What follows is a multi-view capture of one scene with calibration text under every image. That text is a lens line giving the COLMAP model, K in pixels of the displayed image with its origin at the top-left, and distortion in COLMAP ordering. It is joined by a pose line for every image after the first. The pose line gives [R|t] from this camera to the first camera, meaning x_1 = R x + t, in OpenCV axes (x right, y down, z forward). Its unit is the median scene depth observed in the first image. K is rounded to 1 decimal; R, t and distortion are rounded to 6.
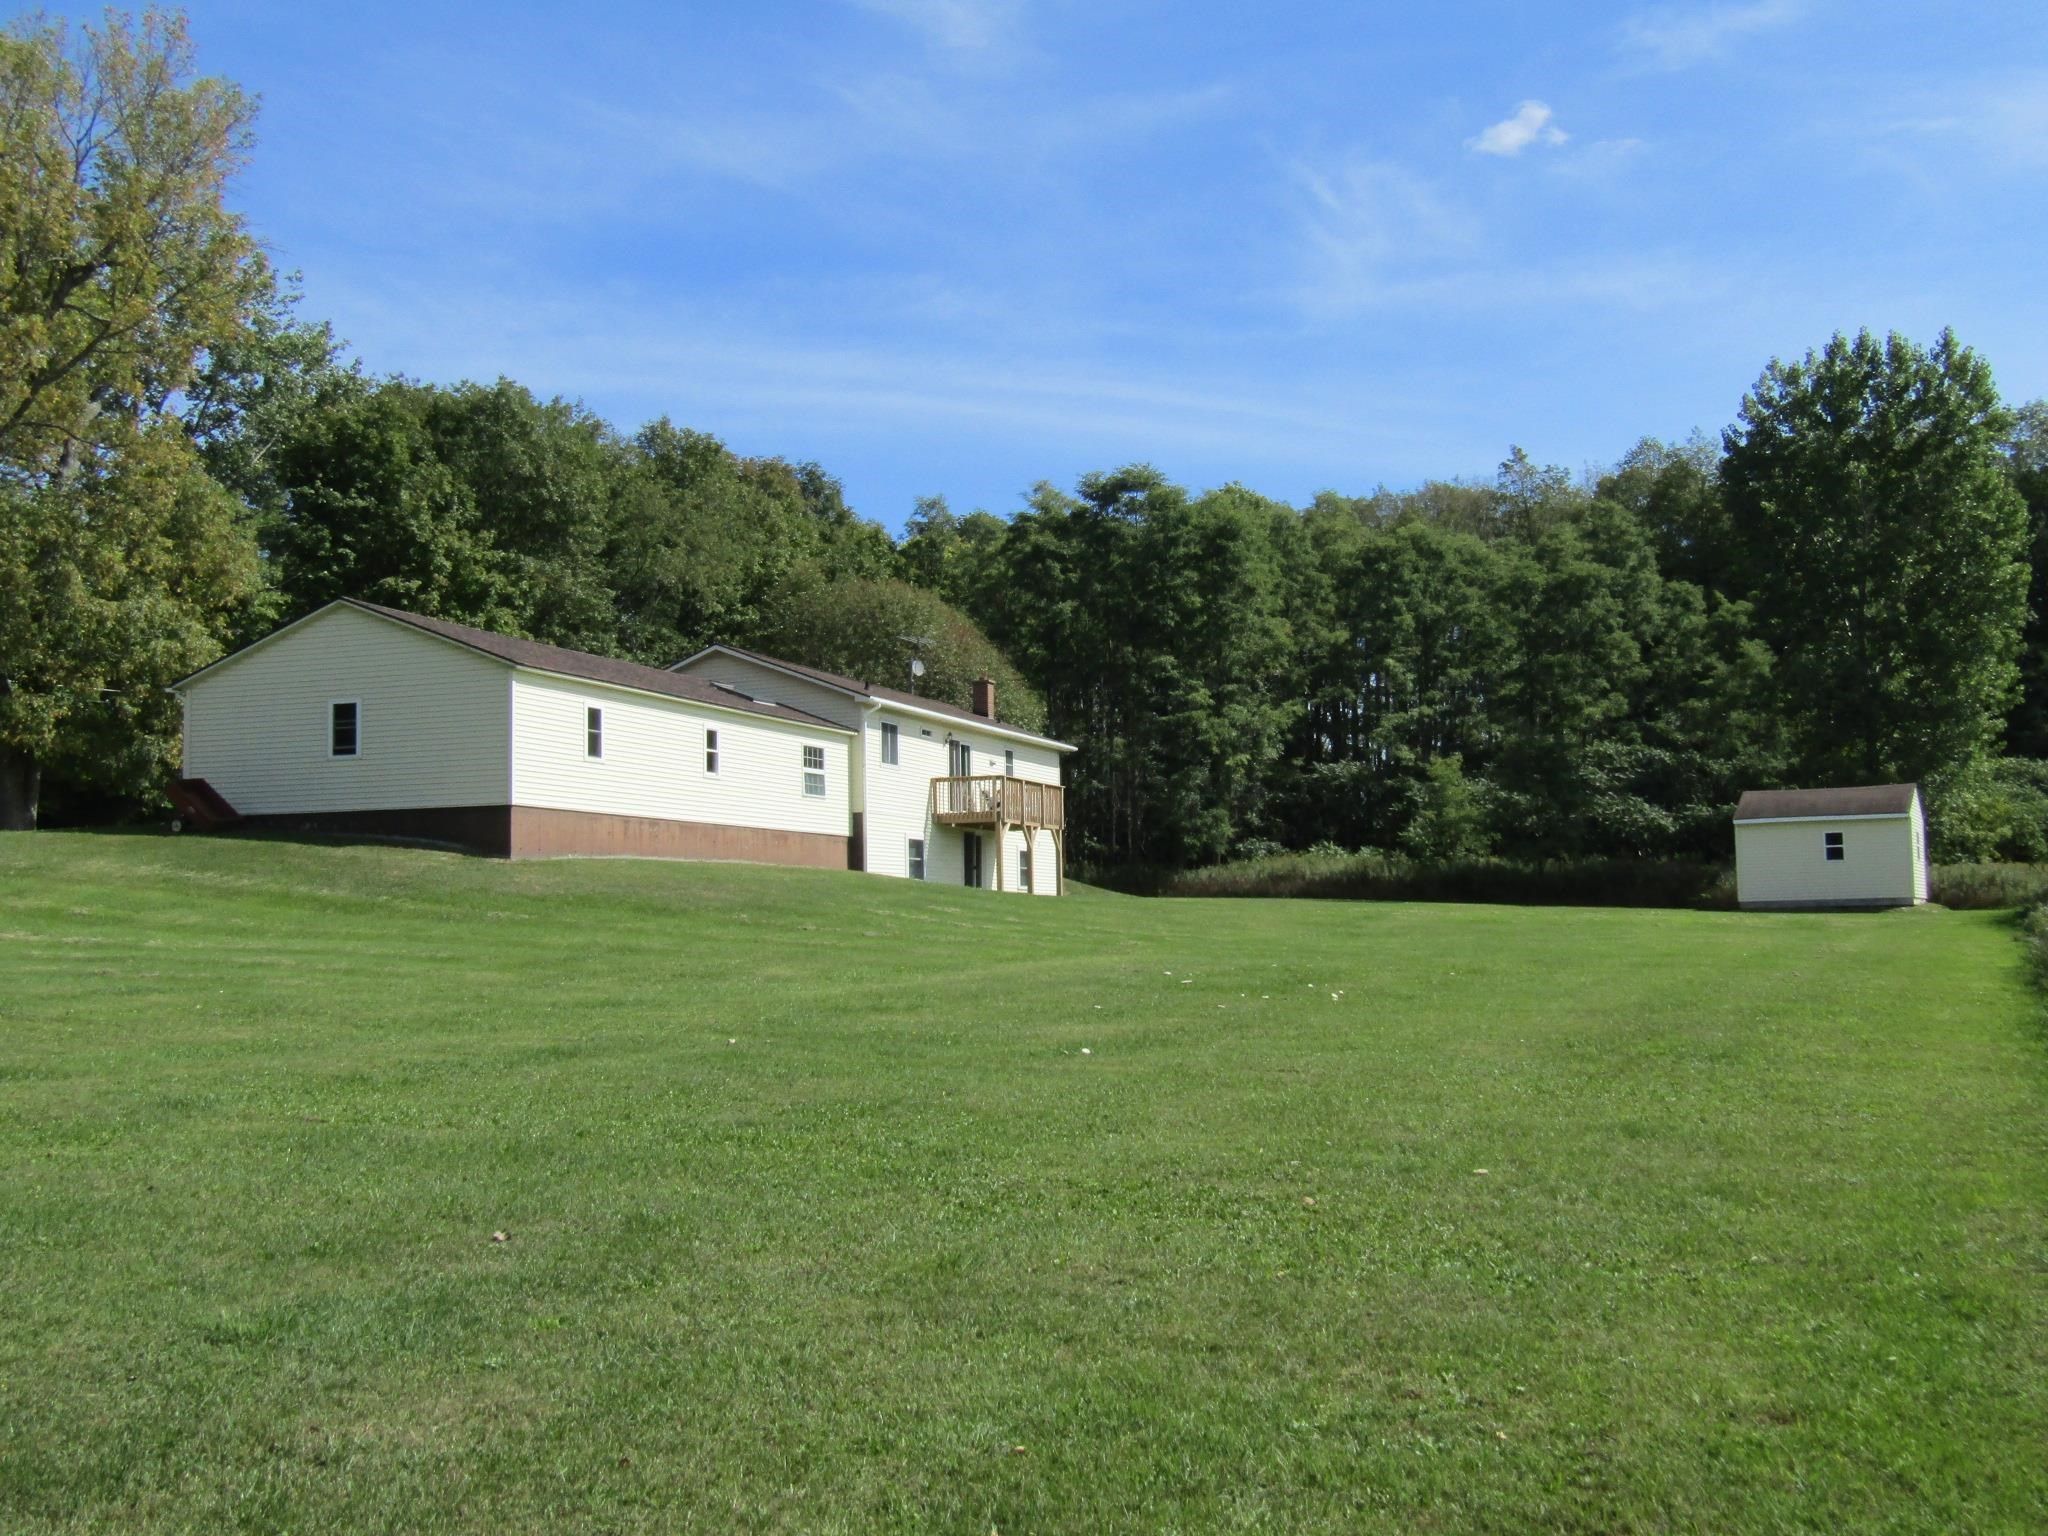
lens RADIAL K [[2205.3, 0, 1024.0], [0, 2205.3, 768.0], [0, 0, 1]] dist [0.001876, 0.000360]
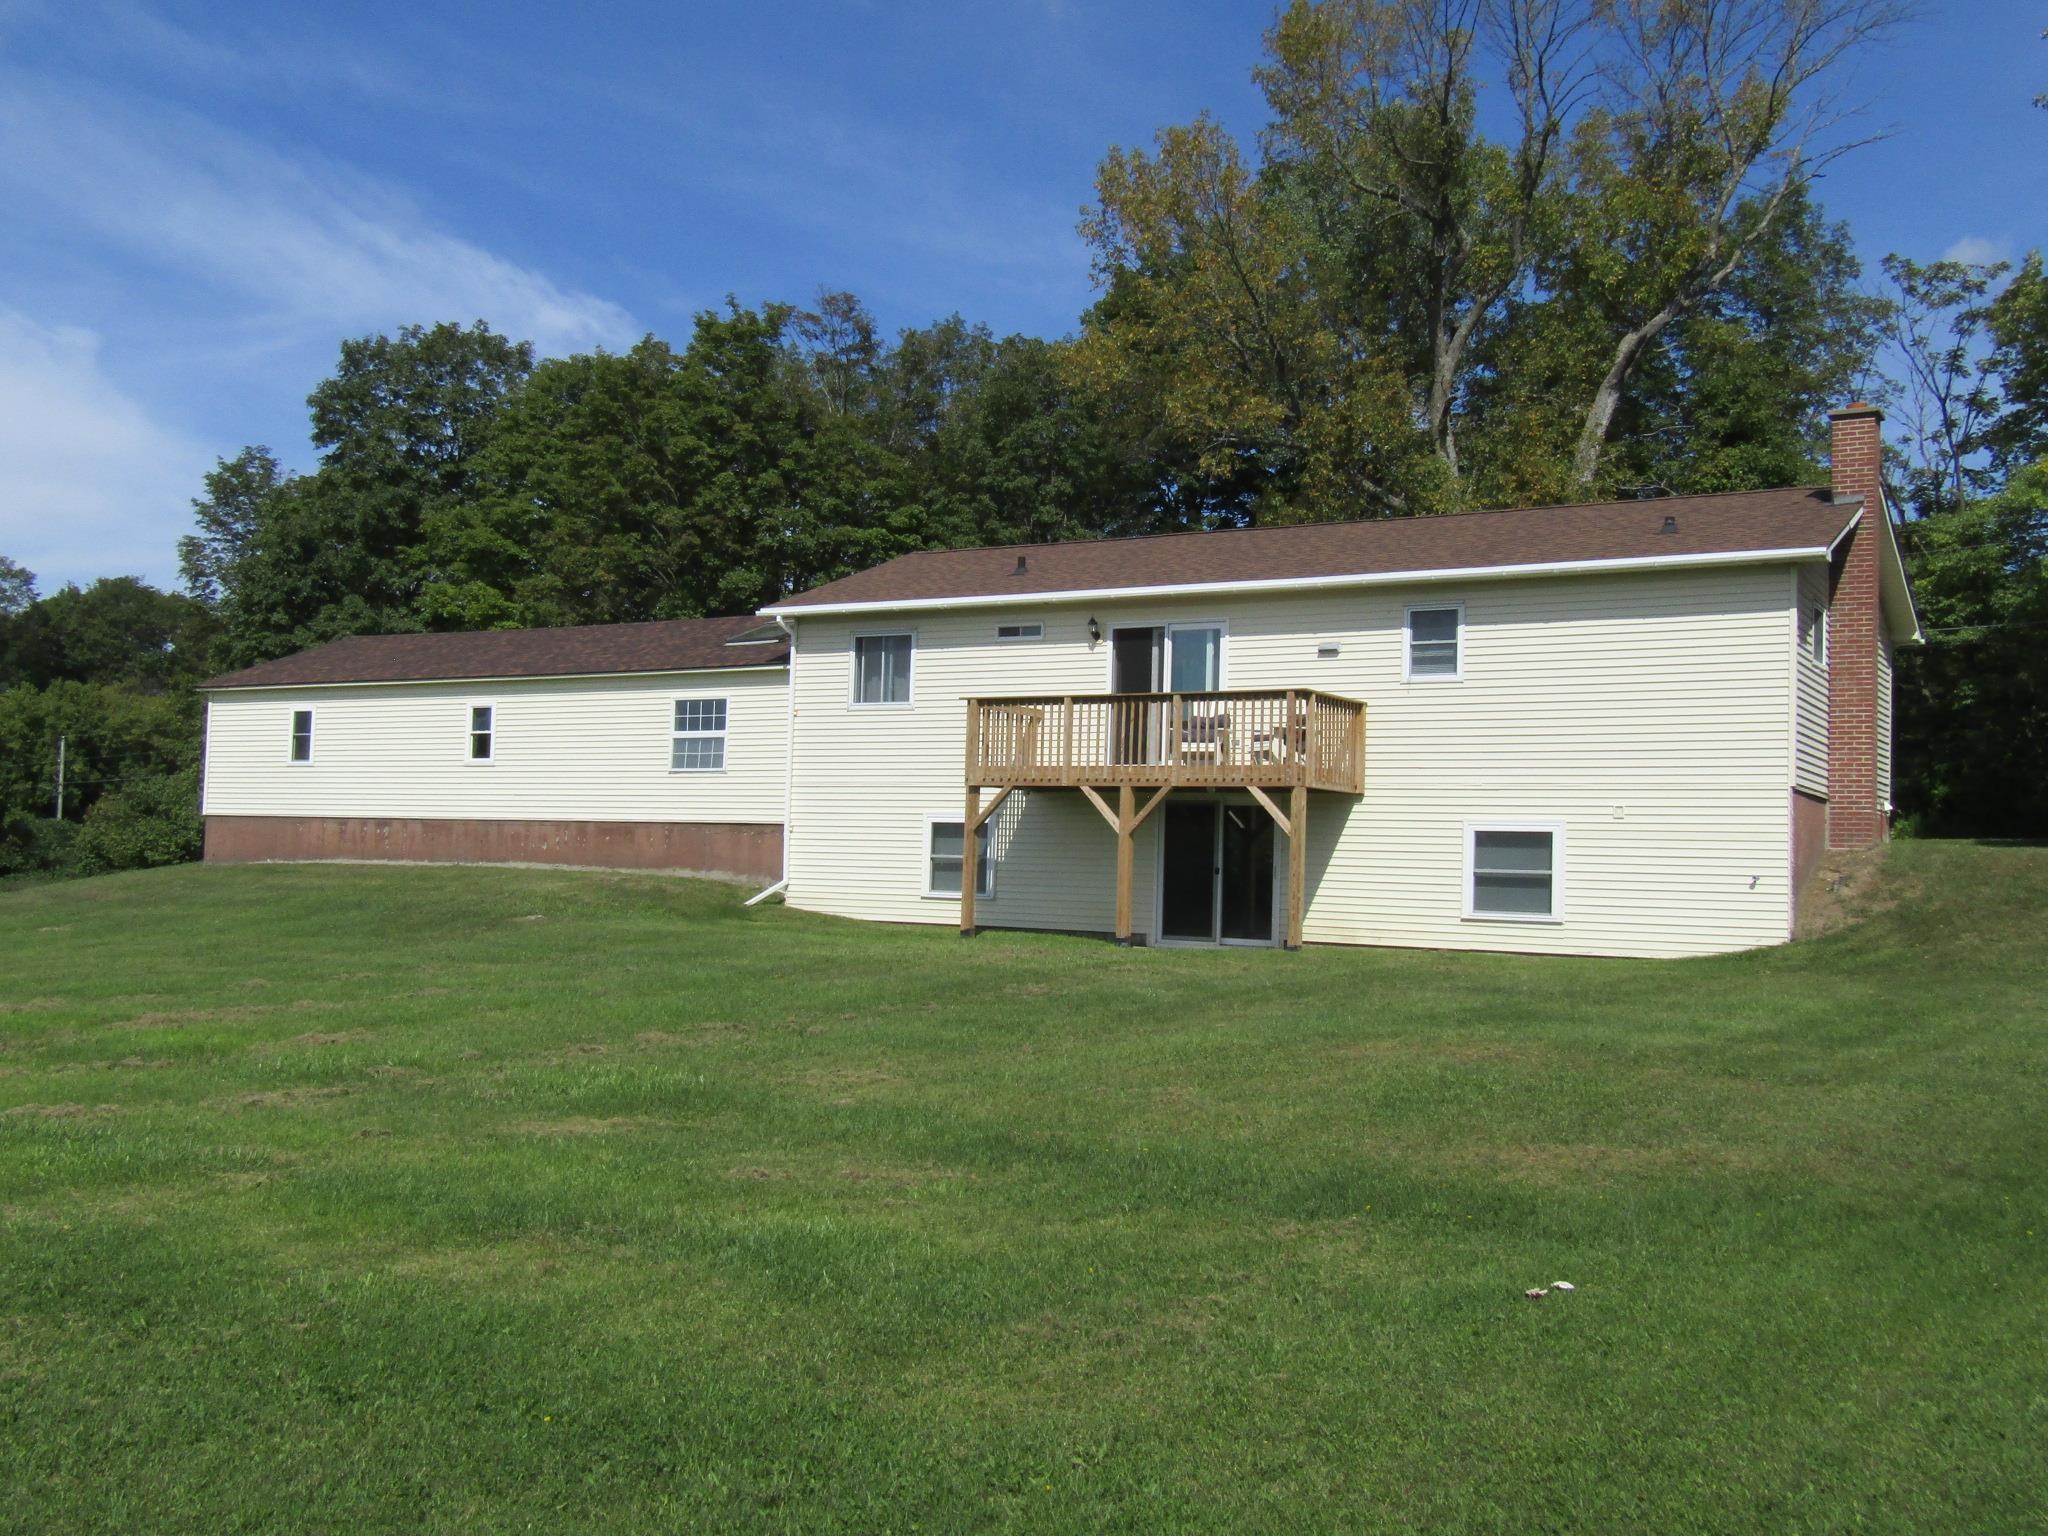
lens RADIAL K [[1952.9, 0, 1024.0], [0, 1952.9, 768.0], [0, 0, 1]] dist [0.009768, -0.012498]
pose [[-0.197283, -0.103084, -0.974912, 0.541159], [0.017461, 0.993929, -0.108628, 0.090125], [0.980191, -0.038454, -0.194286, 1.353057]]
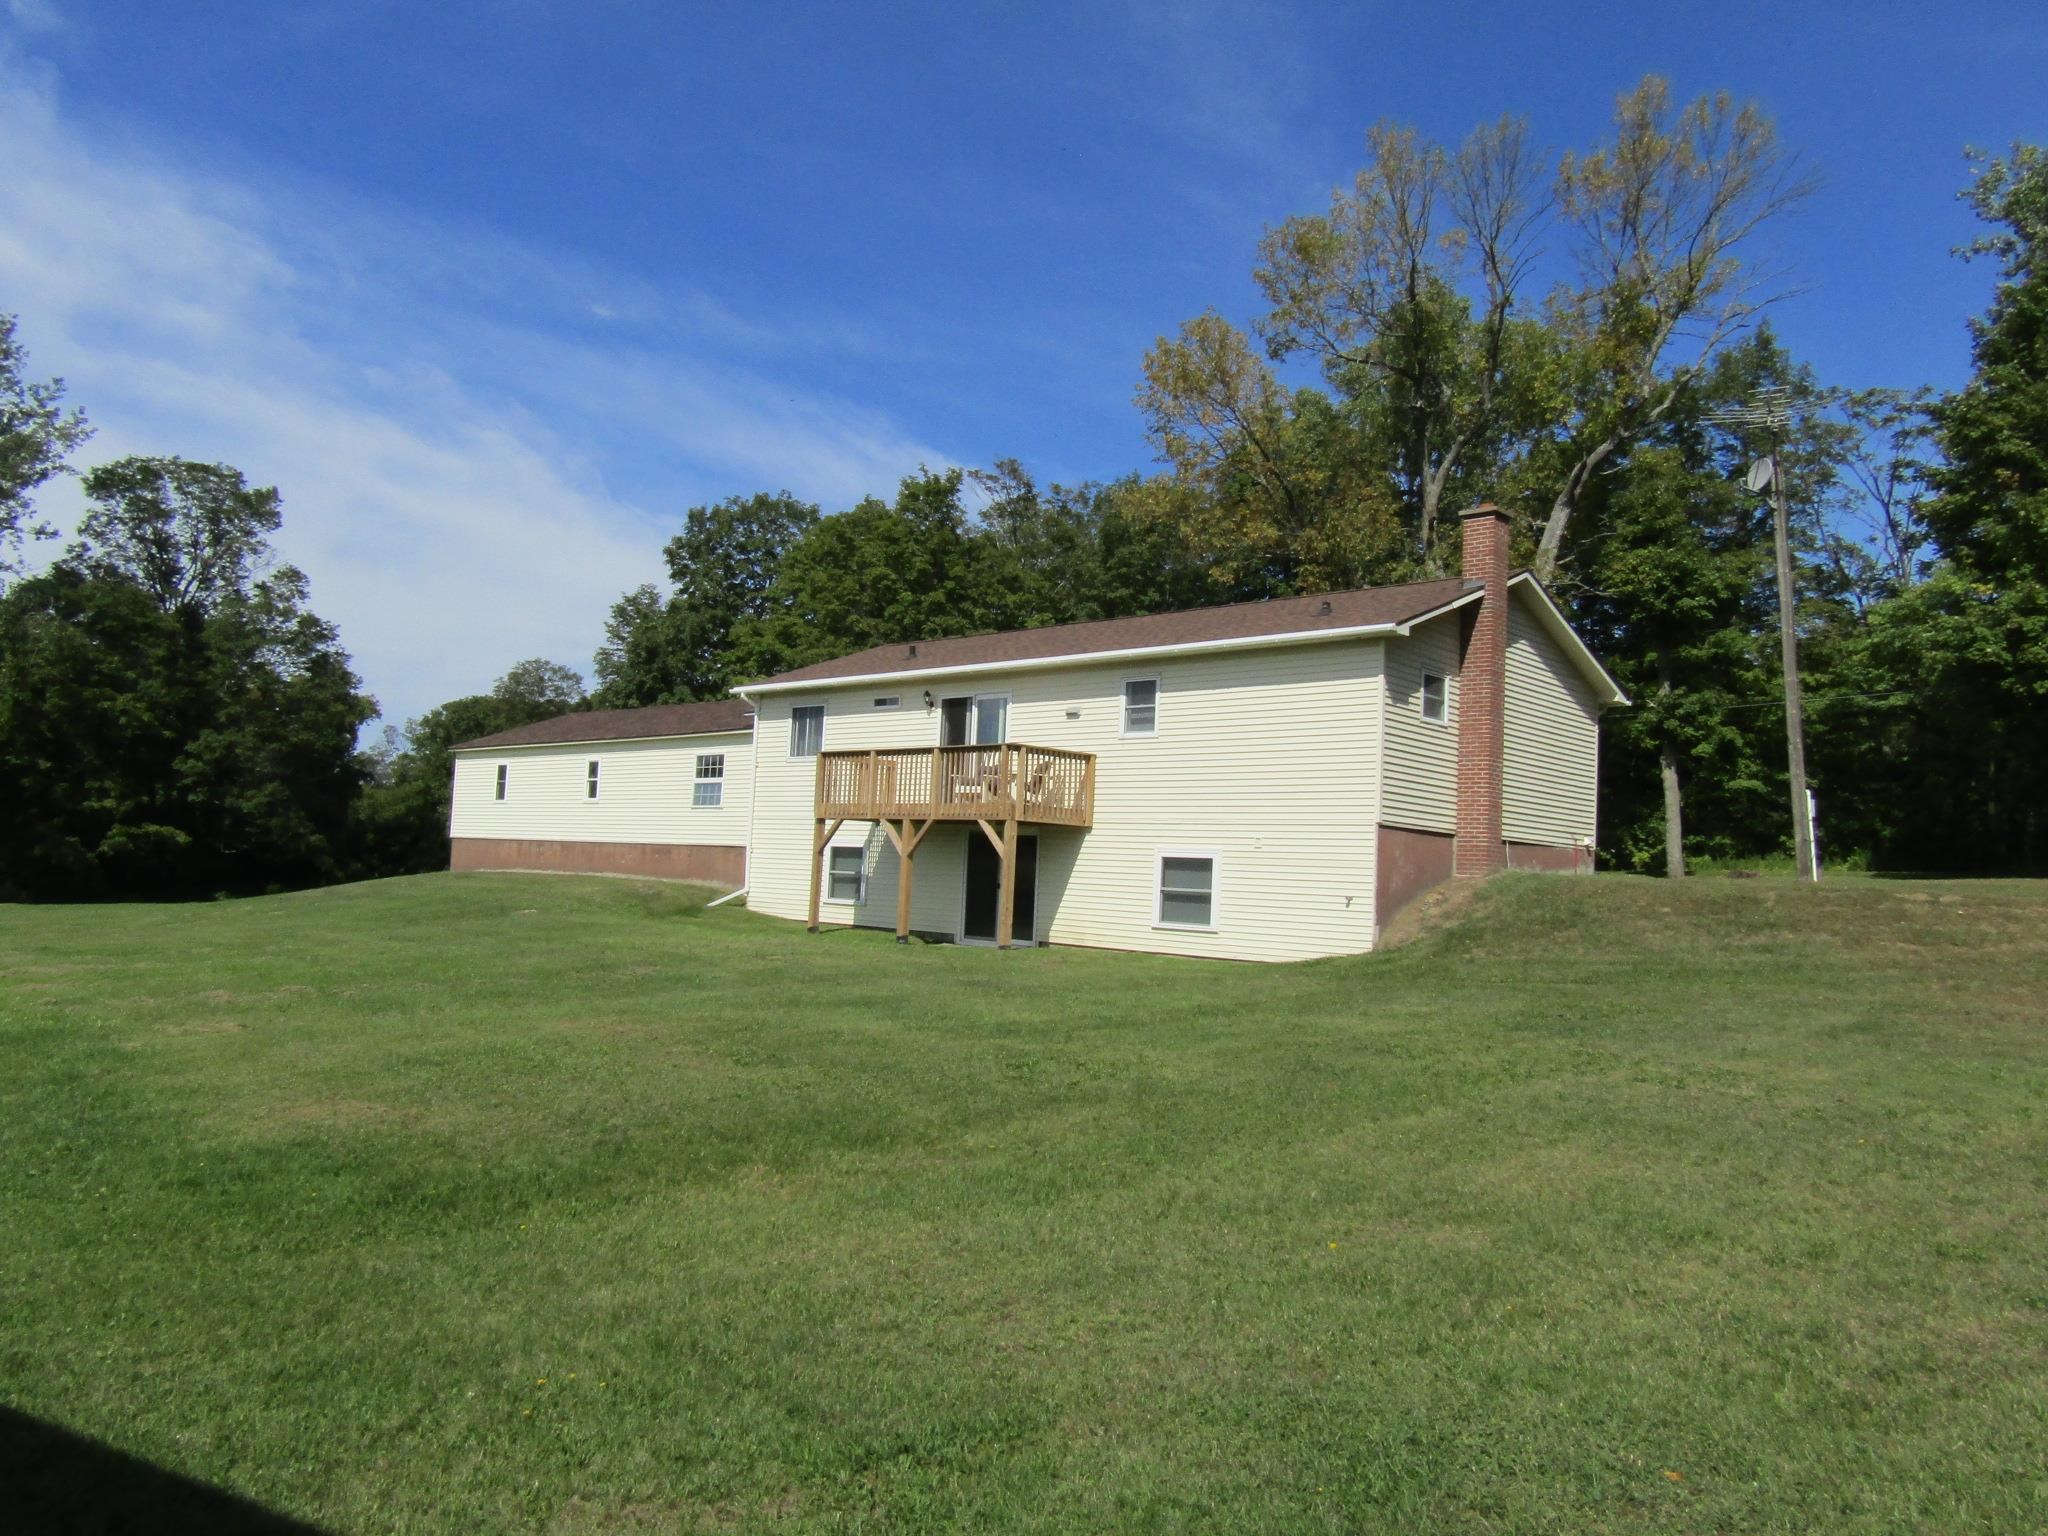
lens RADIAL K [[1442.1, 0, 1024.0], [0, 1442.1, 768.0], [0, 0, 1]] dist [-0.013575, 0.002953]
pose [[-0.403480, -0.131910, -0.905430, 0.461866], [-0.011834, 0.990223, -0.138990, 0.090272], [0.914912, -0.045365, -0.401097, 1.525570]]
